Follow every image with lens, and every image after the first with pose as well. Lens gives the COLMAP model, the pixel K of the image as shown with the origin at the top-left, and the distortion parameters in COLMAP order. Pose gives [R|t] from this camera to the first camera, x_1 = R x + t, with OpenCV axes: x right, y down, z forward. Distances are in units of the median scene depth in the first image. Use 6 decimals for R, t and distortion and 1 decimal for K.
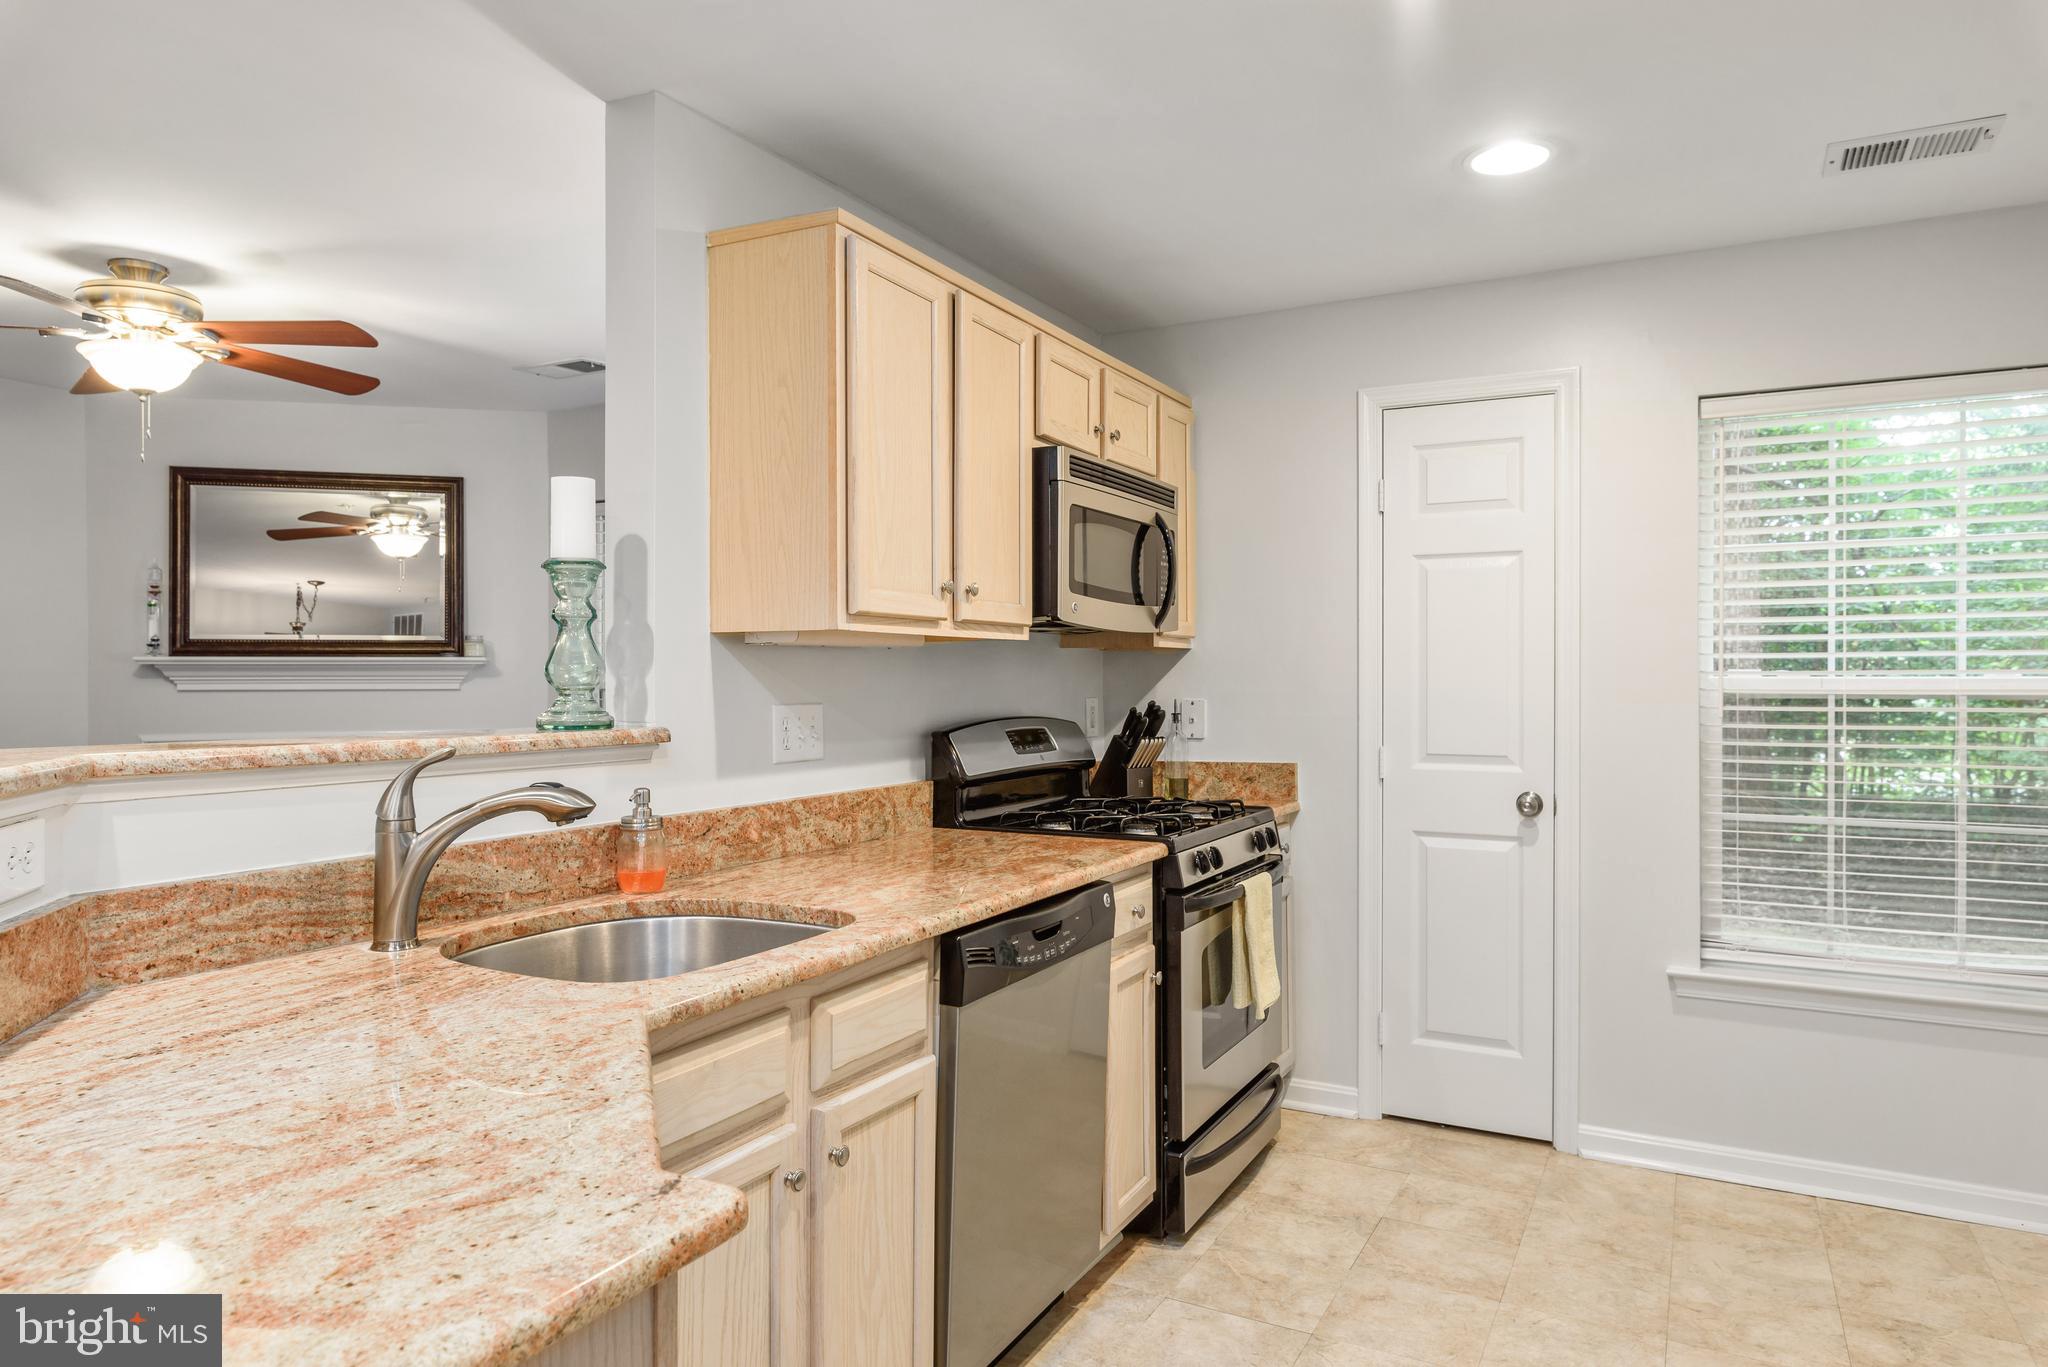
lens RADIAL K [[1259.8, 0, 1044.6], [0, 1259.8, 696.8], [0, 0, 1]] dist [0.059467, 0.001243]
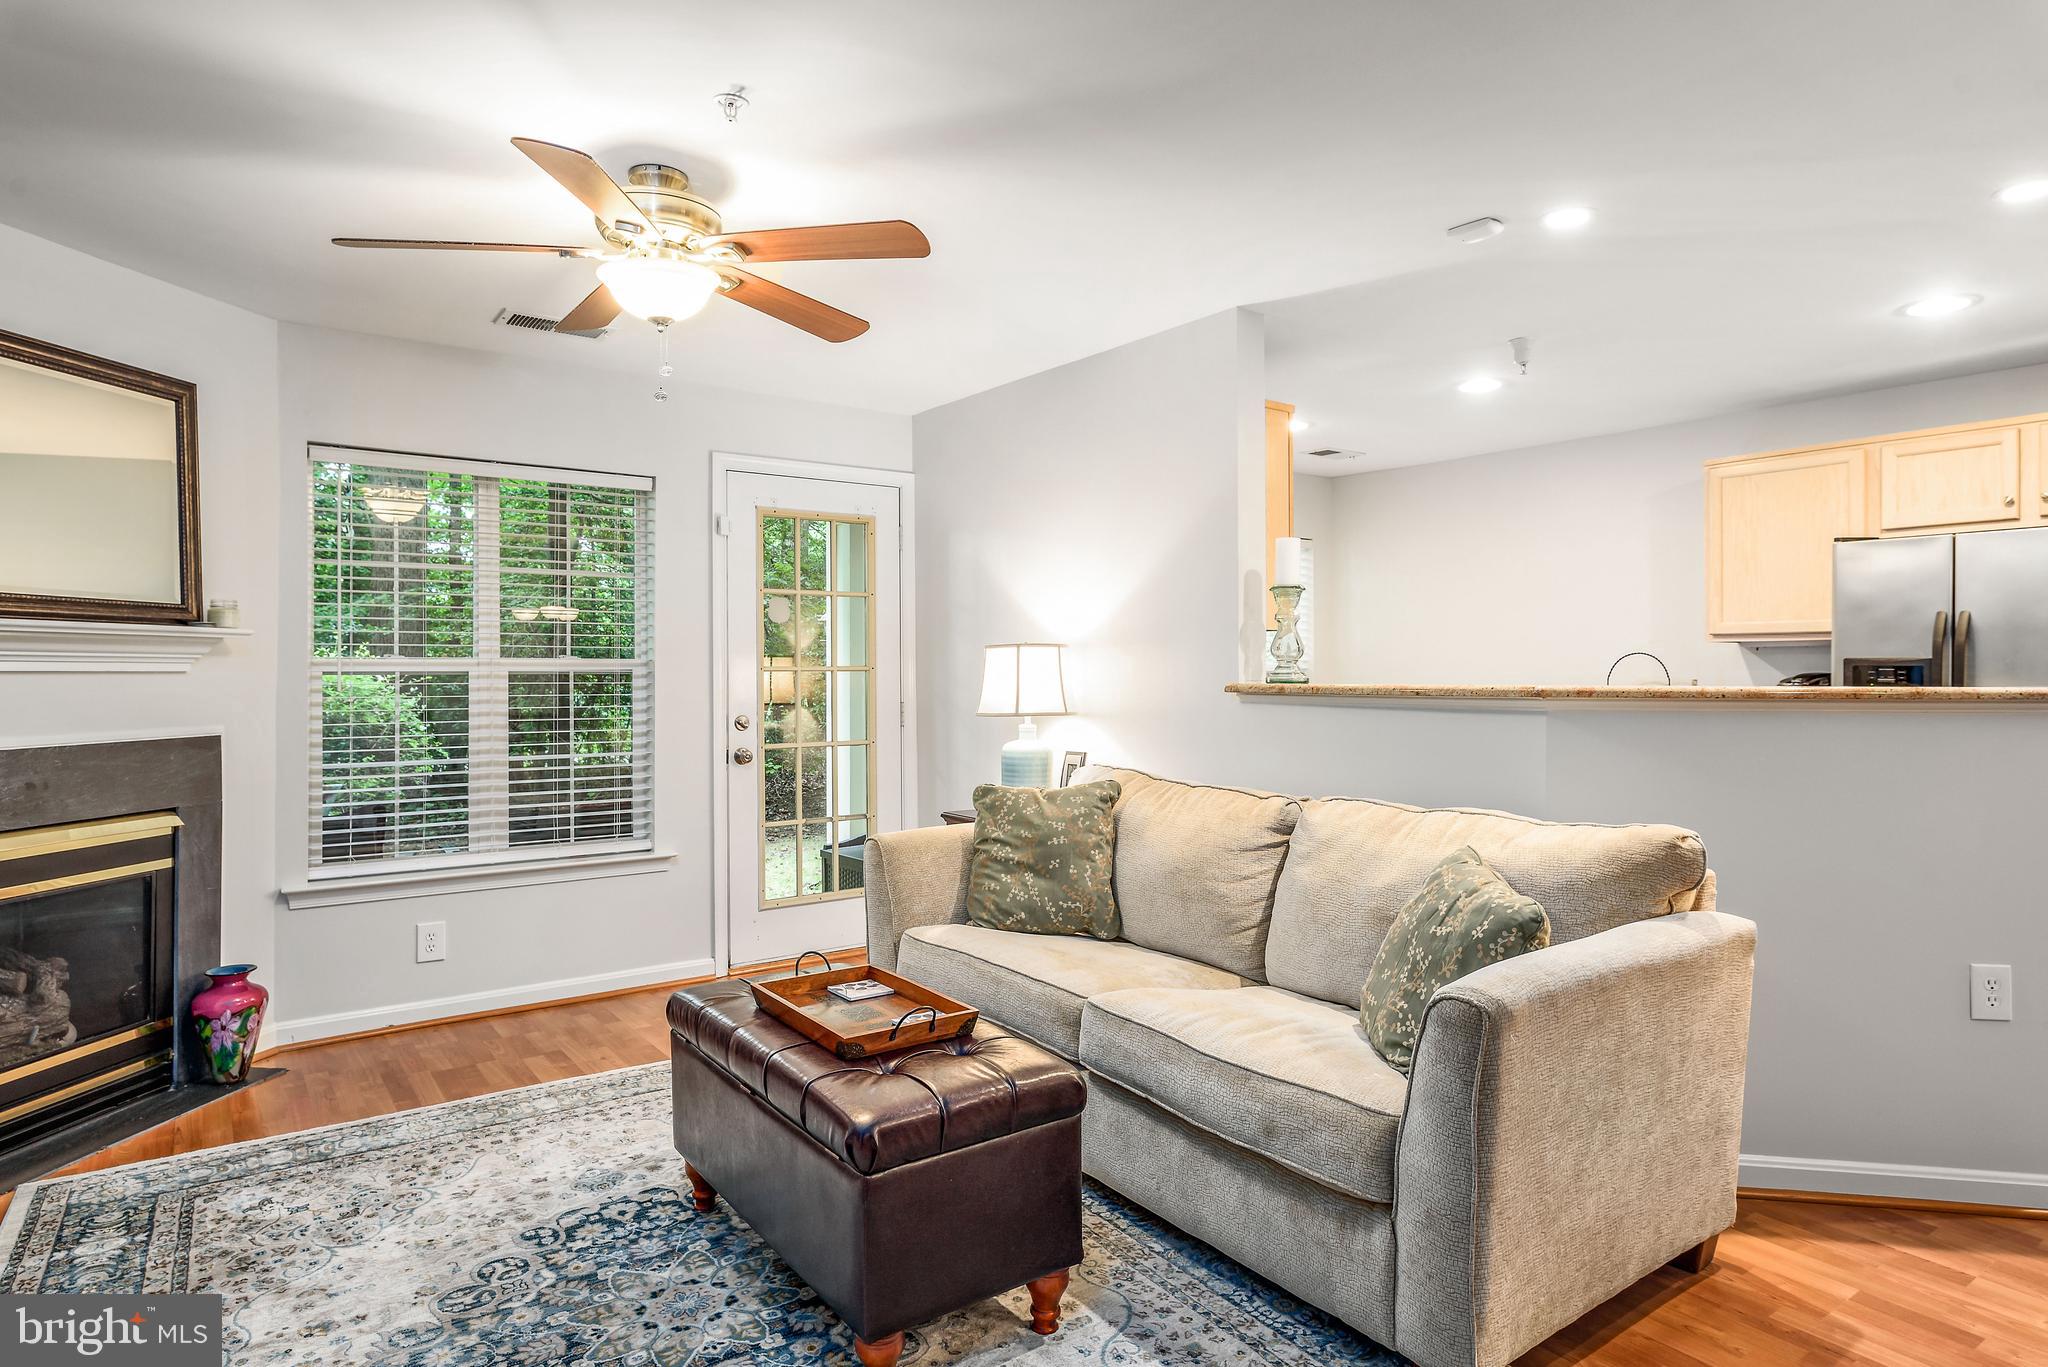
lens RADIAL K [[1173.3, 0, 1008.5], [0, 1173.3, 666.9], [0, 0, 1]] dist [0.004193, 0.001092]
pose [[0.446358, 0.005912, 0.894835, -1.523137], [0.015409, 0.999779, -0.014292, 0.014407], [-0.894722, 0.020168, 0.446168, 0.522962]]
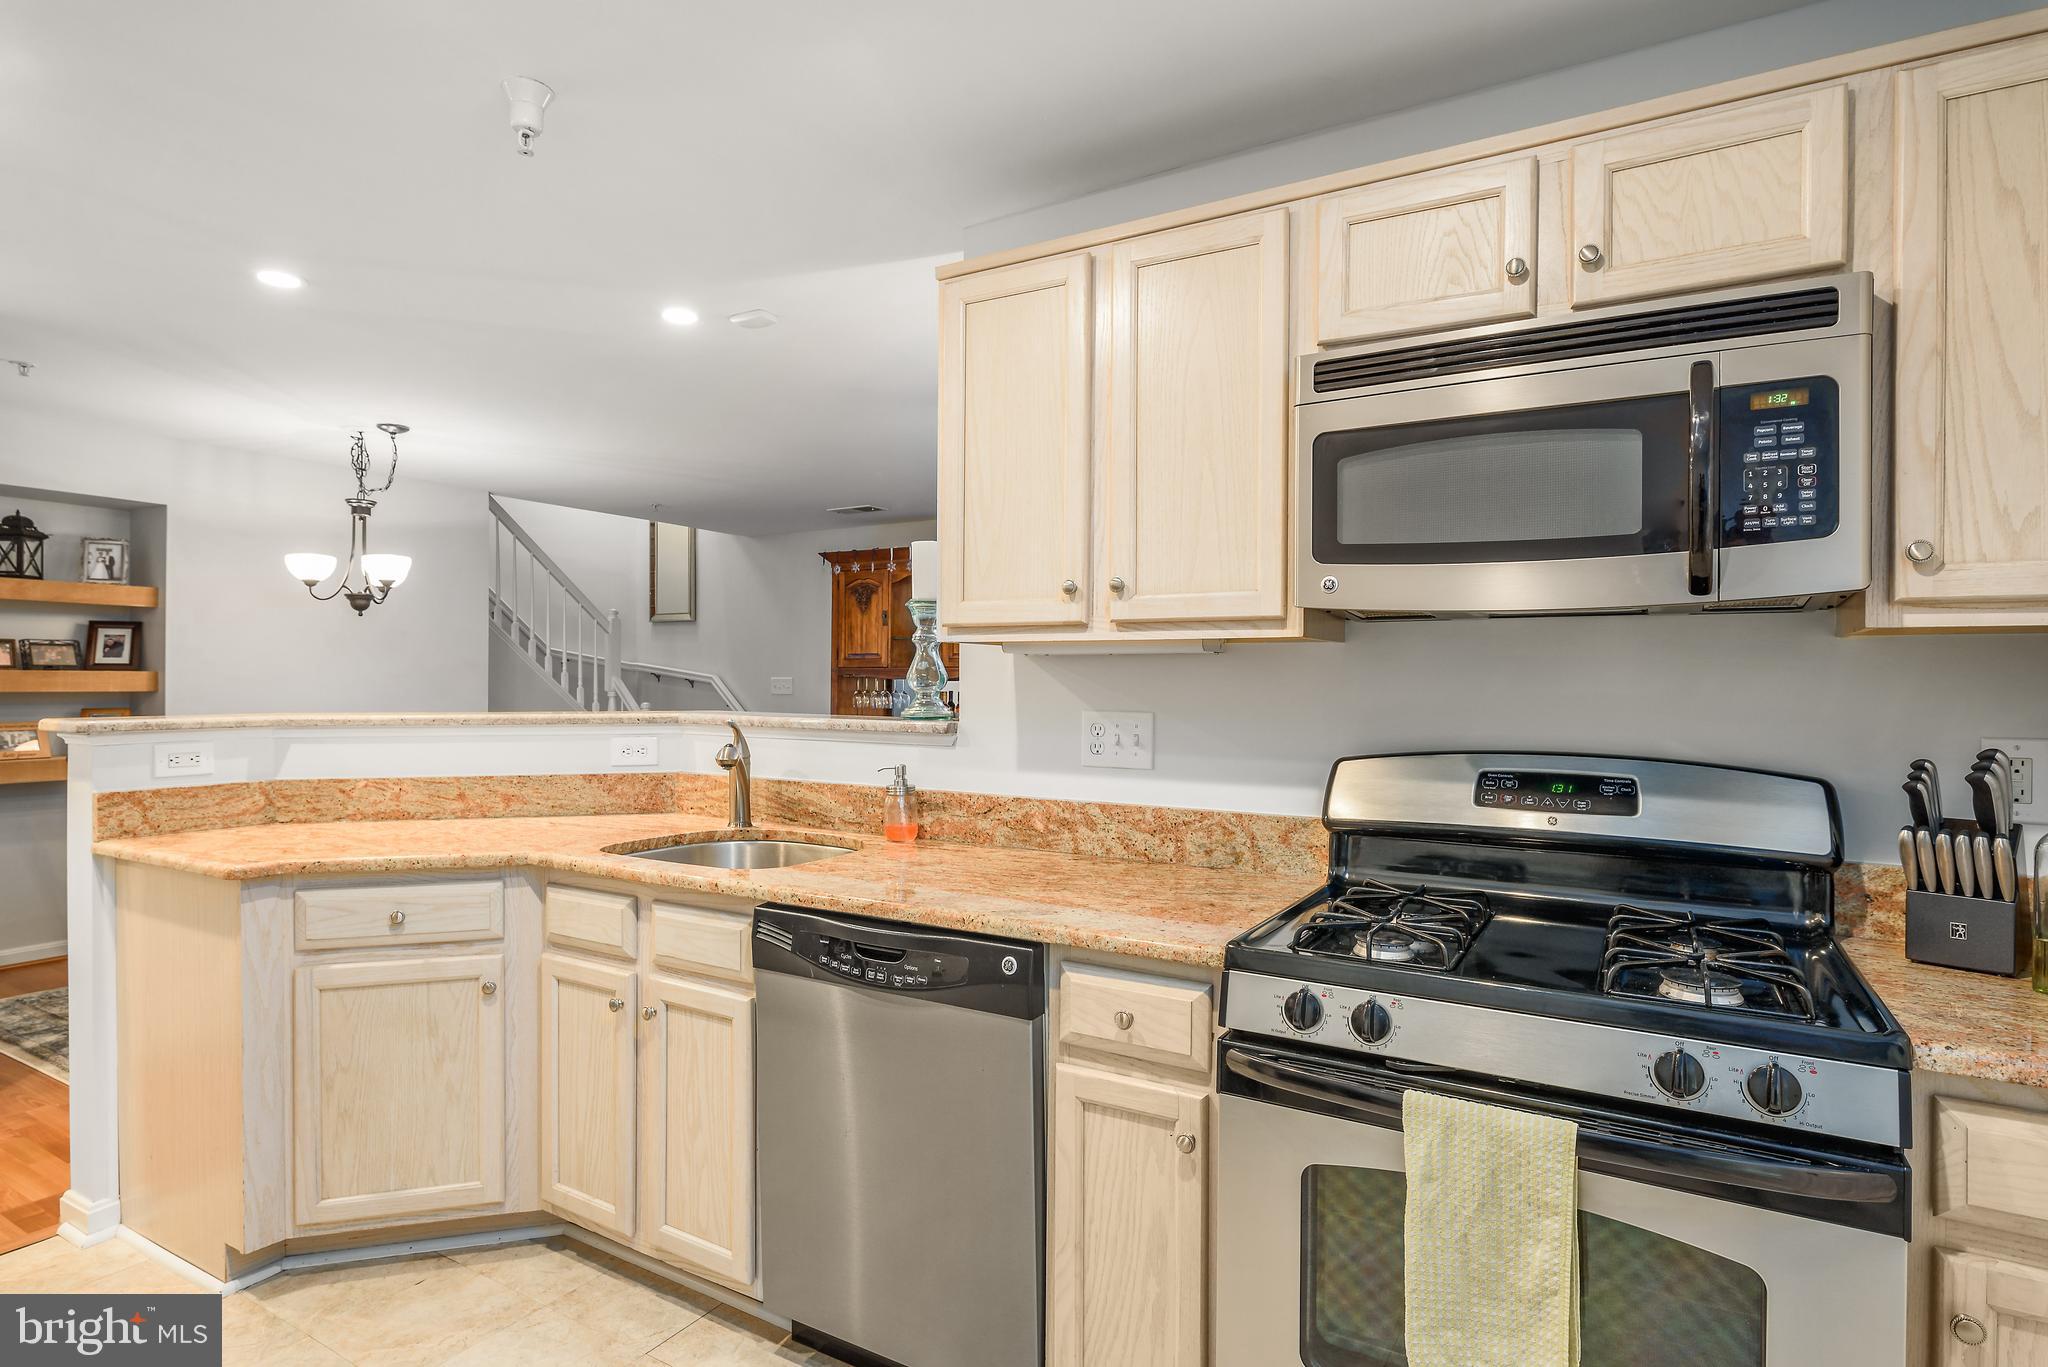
lens RADIAL K [[1063.7, 0, 993.1], [0, 1063.7, 676.8], [0, 0, 1]] dist [0.012321, 0.000700]
pose [[-0.051764, -0.000962, -0.998659, 0.640563], [-0.022724, 0.999742, 0.000215, -0.019870], [0.998401, 0.022704, -0.051772, 0.894405]]
